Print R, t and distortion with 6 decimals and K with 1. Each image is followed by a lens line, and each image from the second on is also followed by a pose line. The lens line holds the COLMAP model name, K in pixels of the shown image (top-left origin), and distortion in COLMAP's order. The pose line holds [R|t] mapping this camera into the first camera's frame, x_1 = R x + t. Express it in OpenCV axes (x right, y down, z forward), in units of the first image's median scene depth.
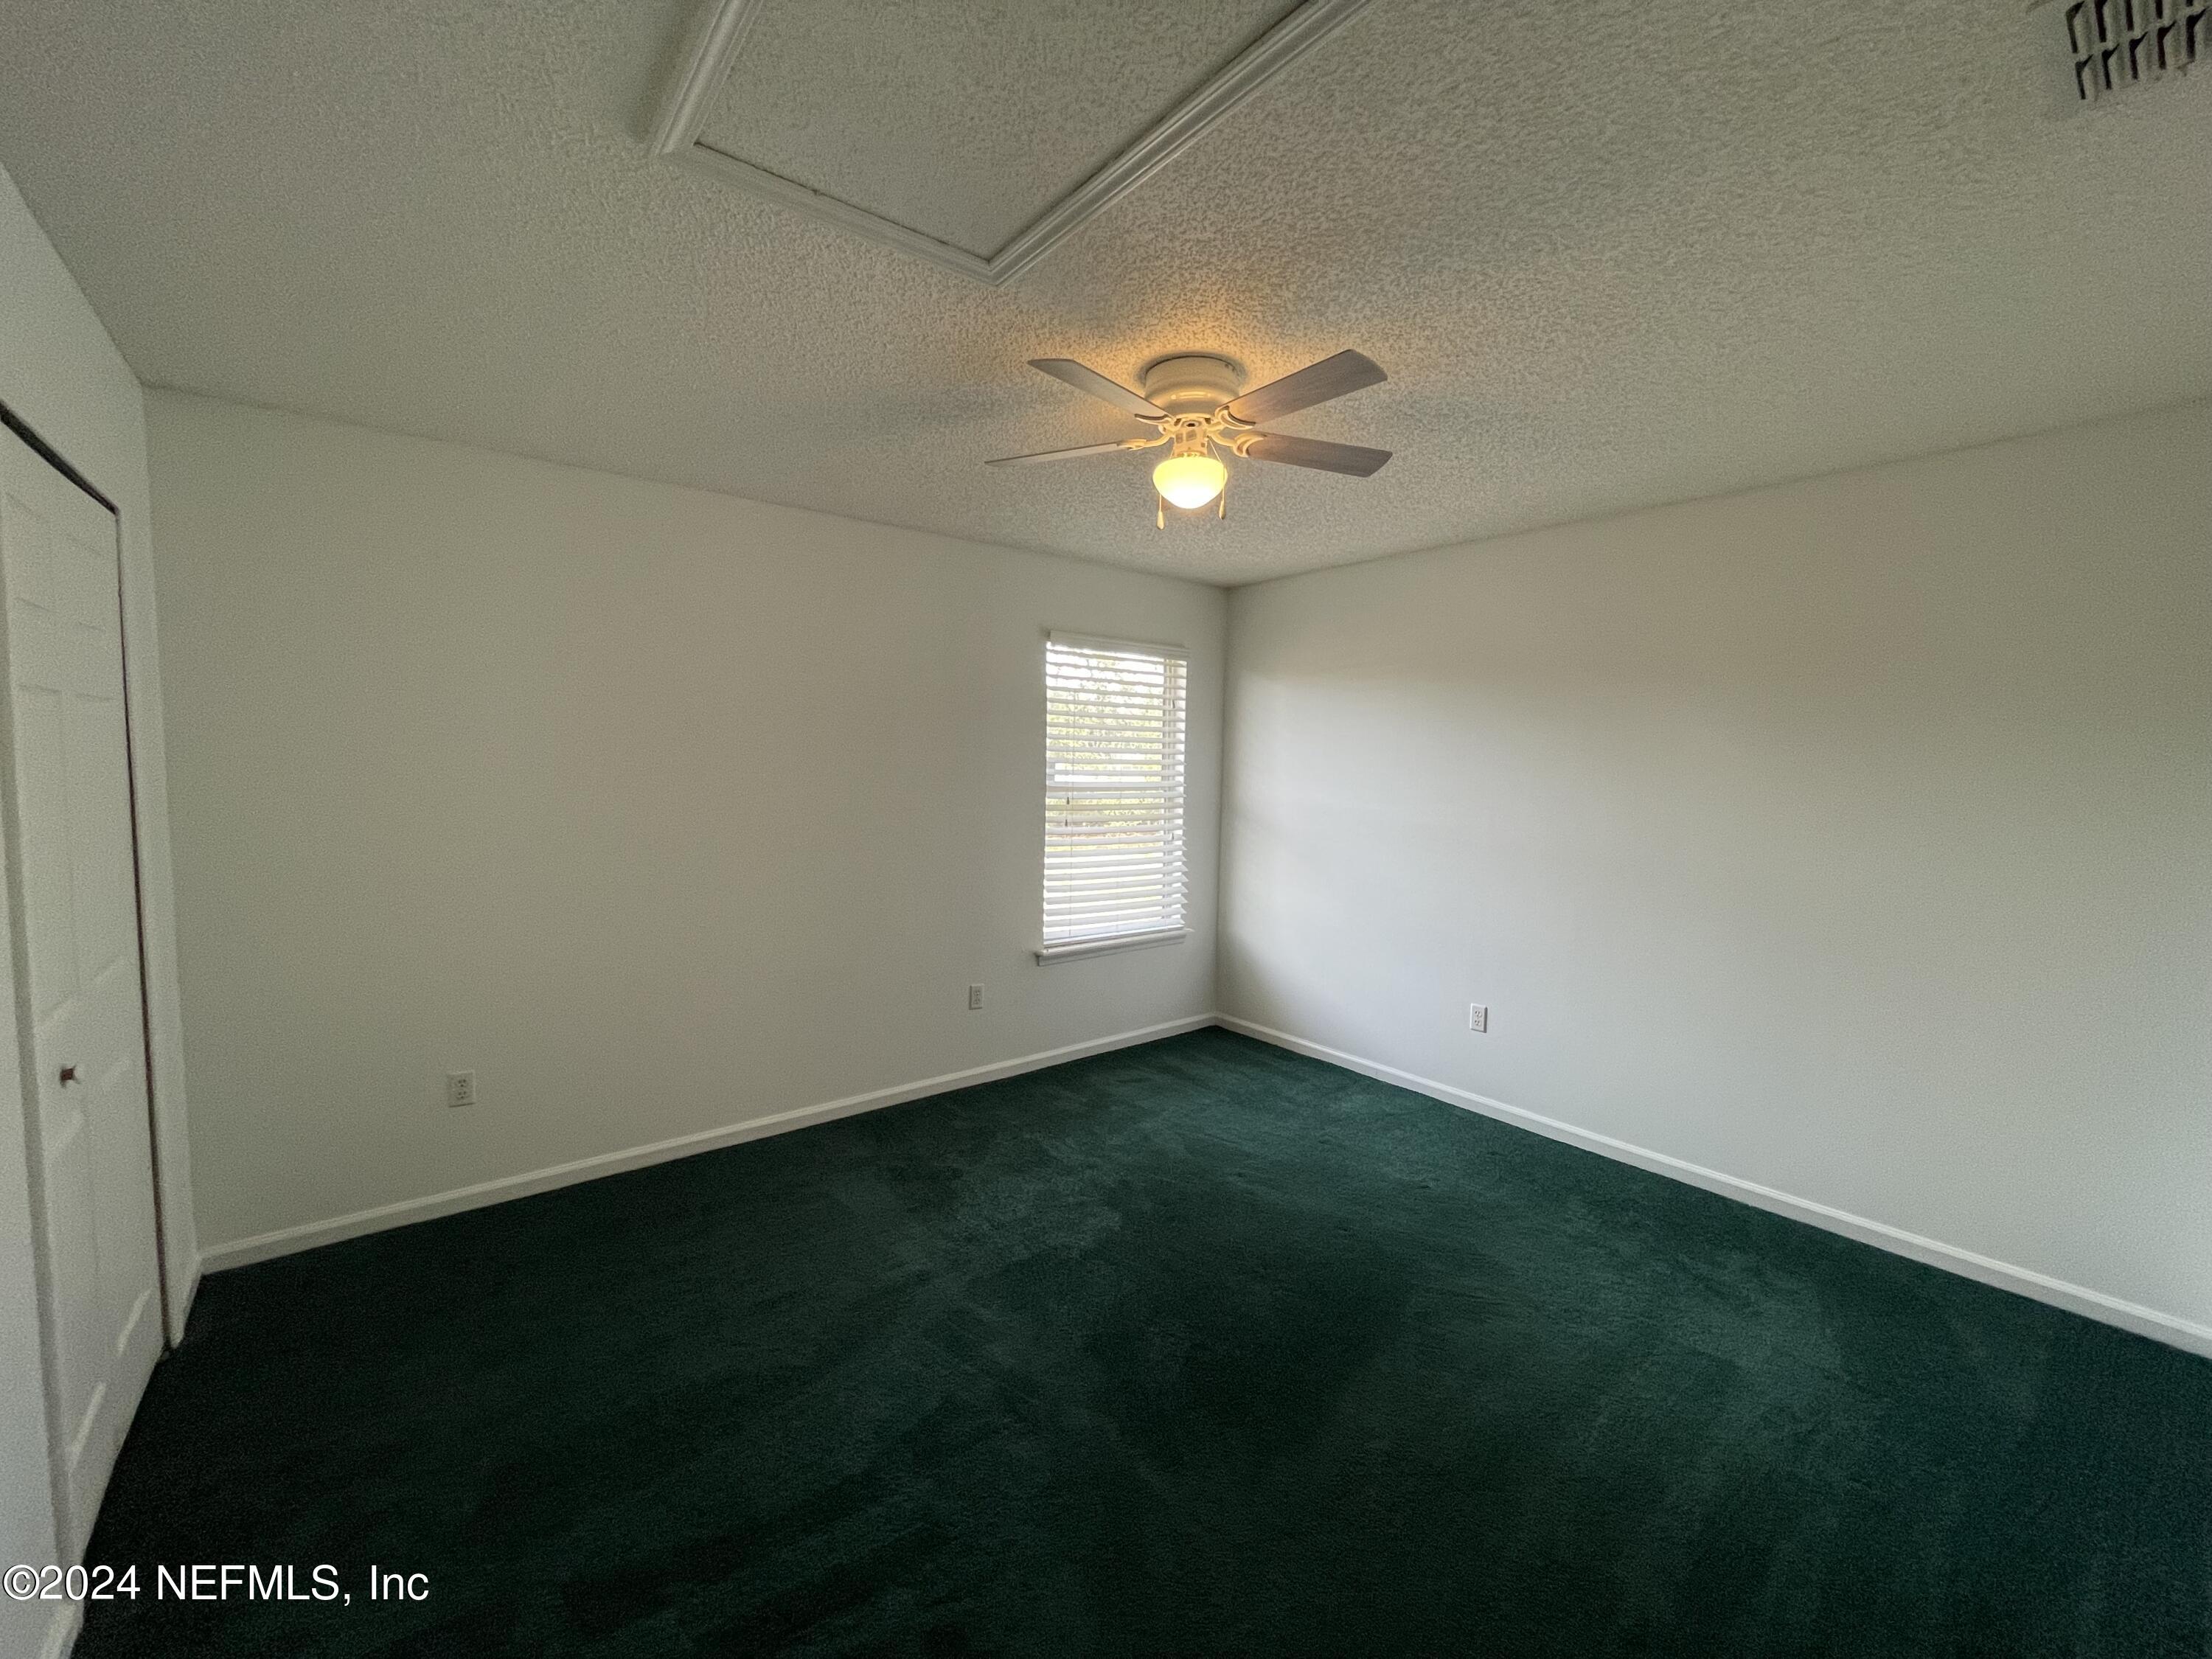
lens RADIAL K [[893.1, 0, 1115.5], [0, 893.1, 825.9], [0, 0, 1]] dist [-0.004765, -0.000165]
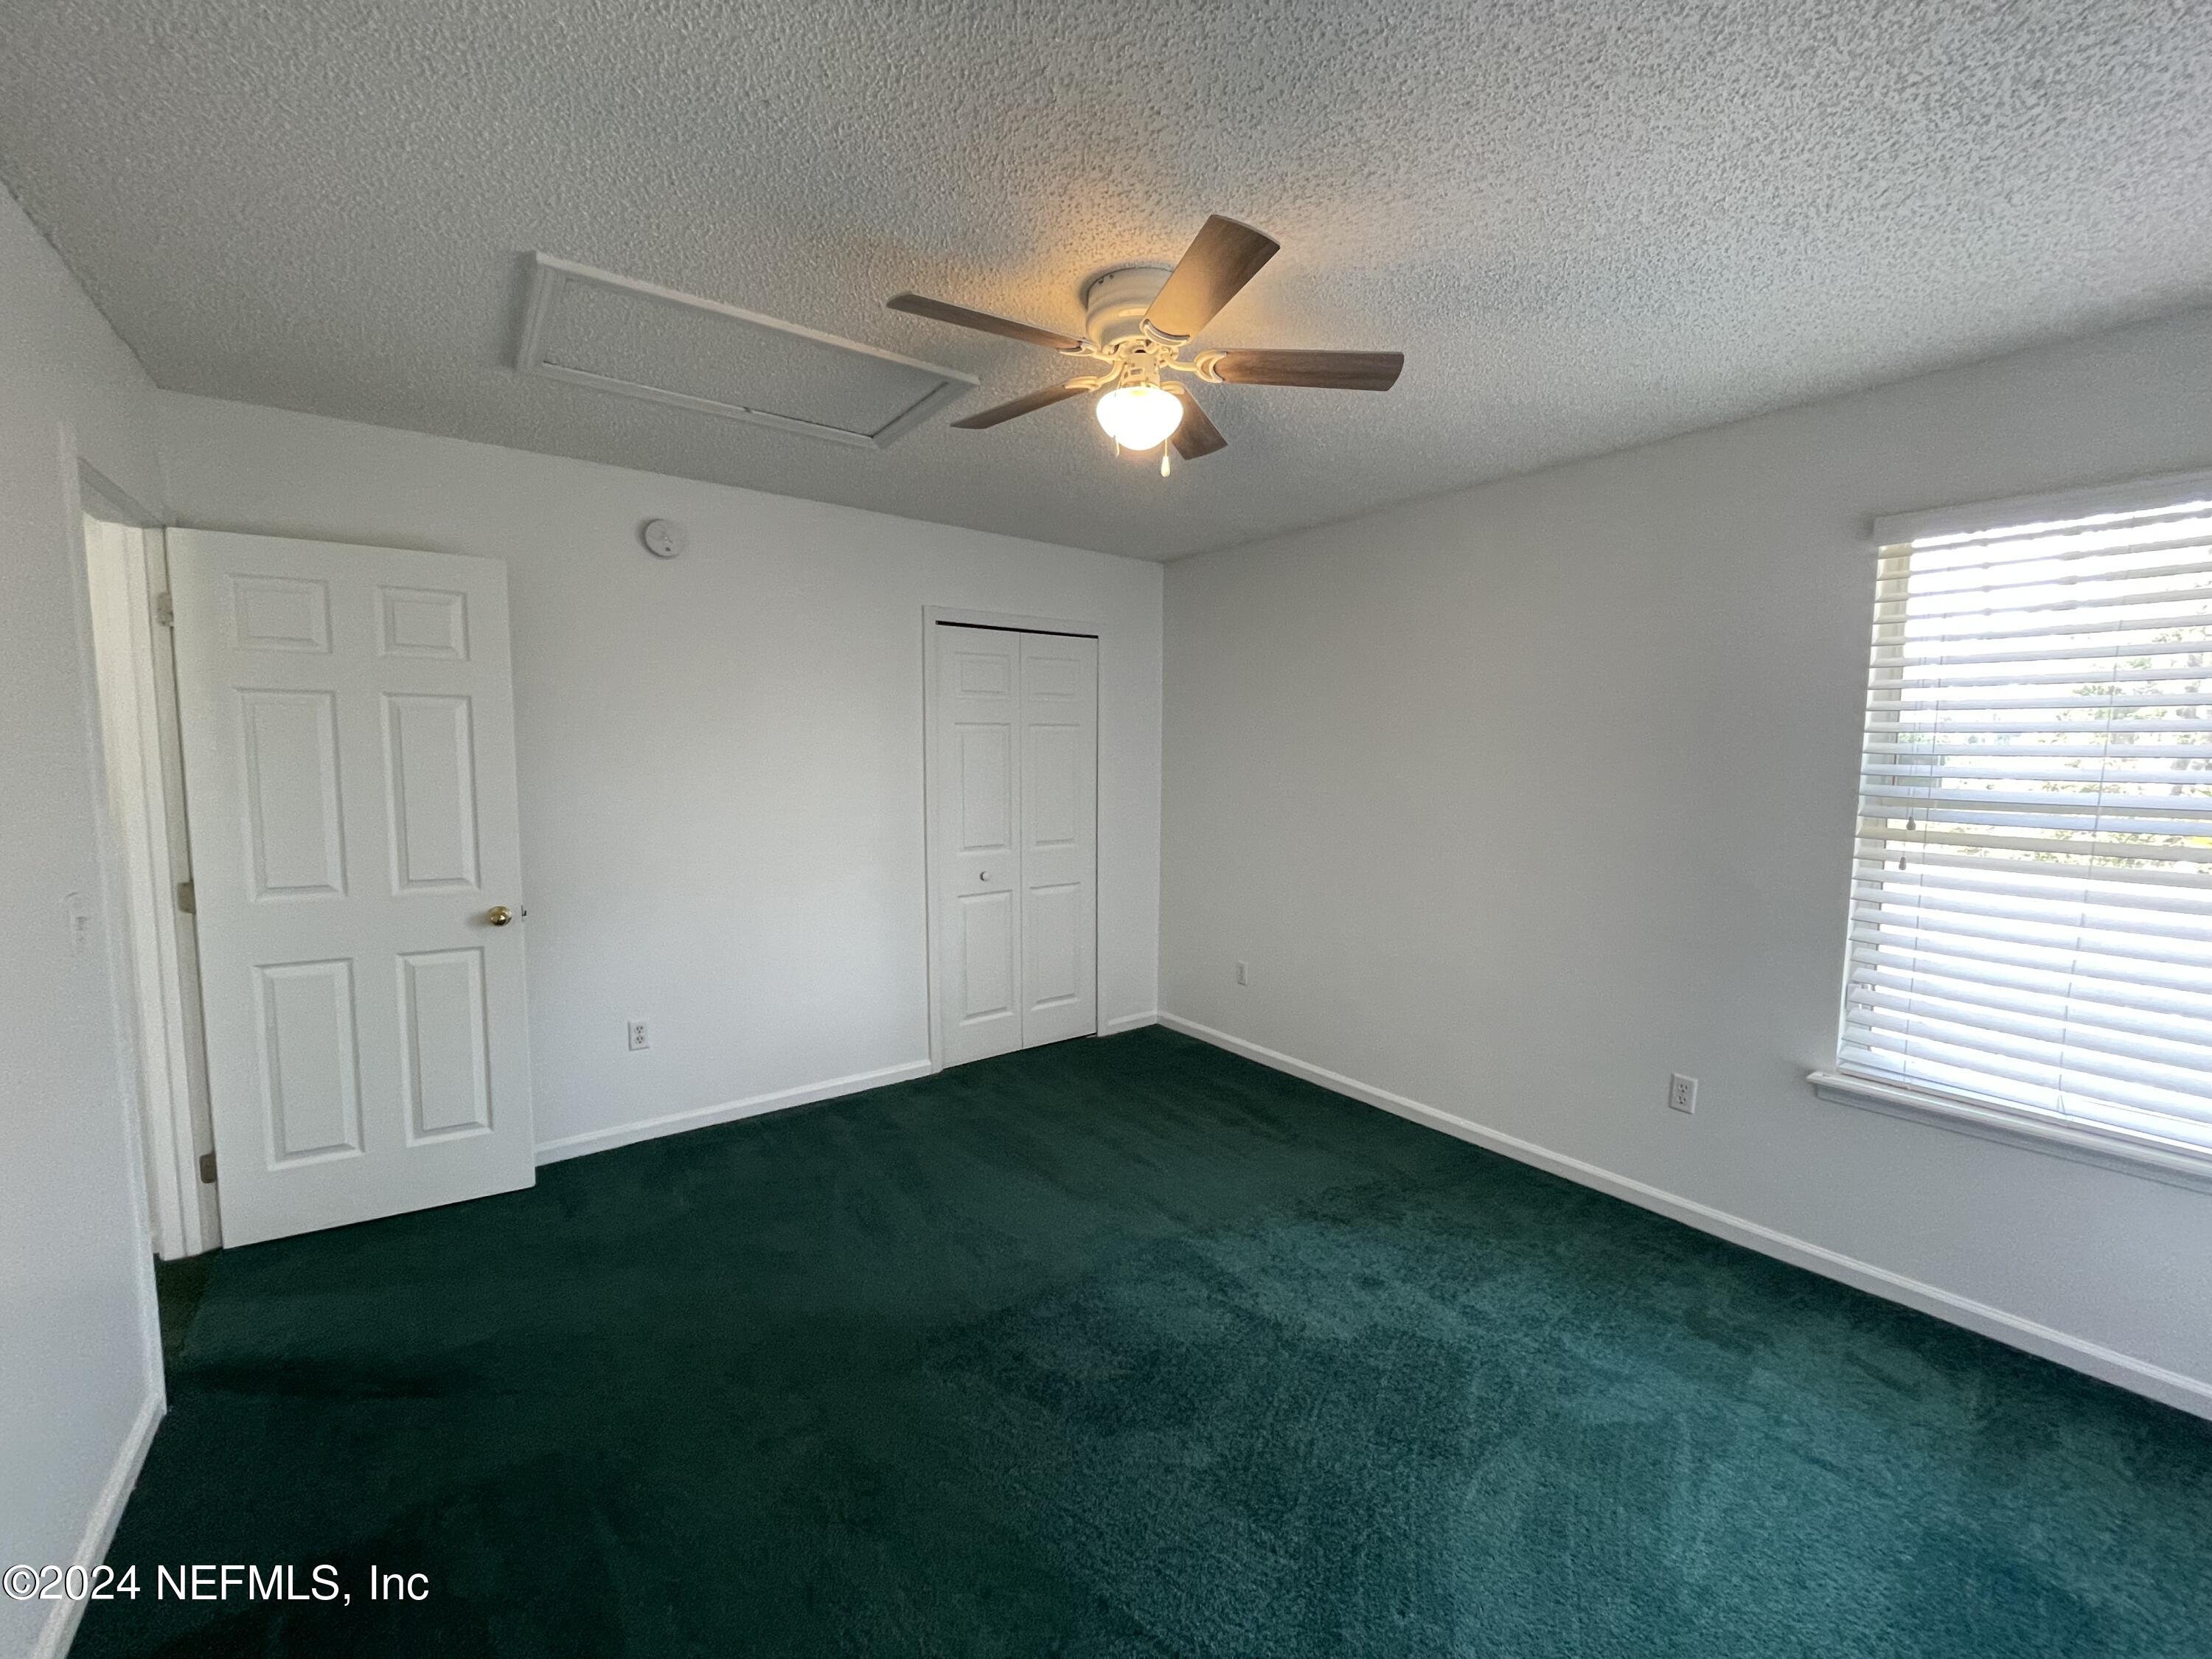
lens RADIAL K [[893.1, 0, 1114.3], [0, 893.1, 844.8], [0, 0, 1]] dist [-0.004765, -0.000165]
pose [[-0.023259, 0.086485, -0.995982, 0.534484], [-0.088658, 0.992147, 0.088222, -0.022148], [0.995791, 0.090354, -0.015409, 0.569160]]
